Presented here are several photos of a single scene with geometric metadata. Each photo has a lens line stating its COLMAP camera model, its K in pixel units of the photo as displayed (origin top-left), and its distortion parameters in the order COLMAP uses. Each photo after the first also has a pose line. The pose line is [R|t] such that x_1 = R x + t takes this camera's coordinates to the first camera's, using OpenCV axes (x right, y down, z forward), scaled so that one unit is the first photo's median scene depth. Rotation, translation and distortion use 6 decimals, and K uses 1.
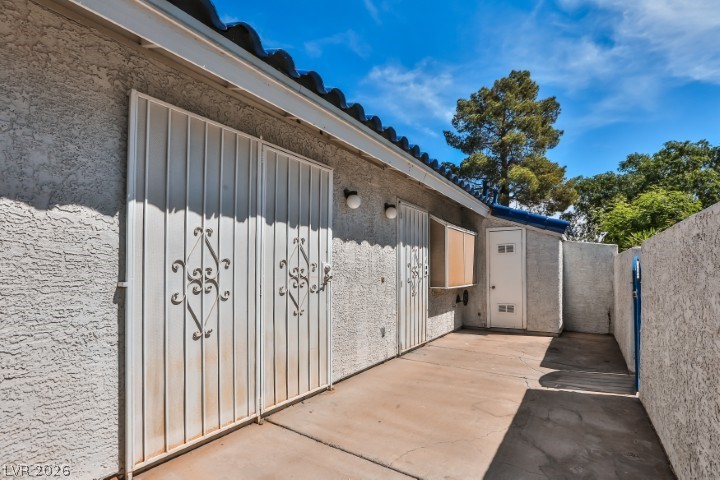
lens RADIAL K [[357.7, 0, 360.0], [0, 357.7, 240.0], [0, 0, 1]] dist [-0.000763, -0.000215]
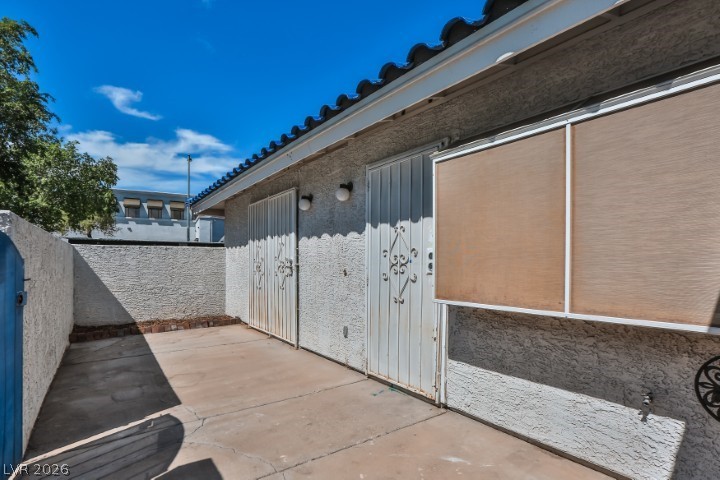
lens RADIAL K [[354.6, 0, 363.7], [0, 354.6, 230.5], [0, 0, 1]] dist [-0.060368, 0.028103]
pose [[-0.355242, -0.085451, -0.930861, 0.982329], [0.077672, 0.989671, -0.120491, 0.133532], [0.931542, -0.115106, -0.344936, 1.534882]]
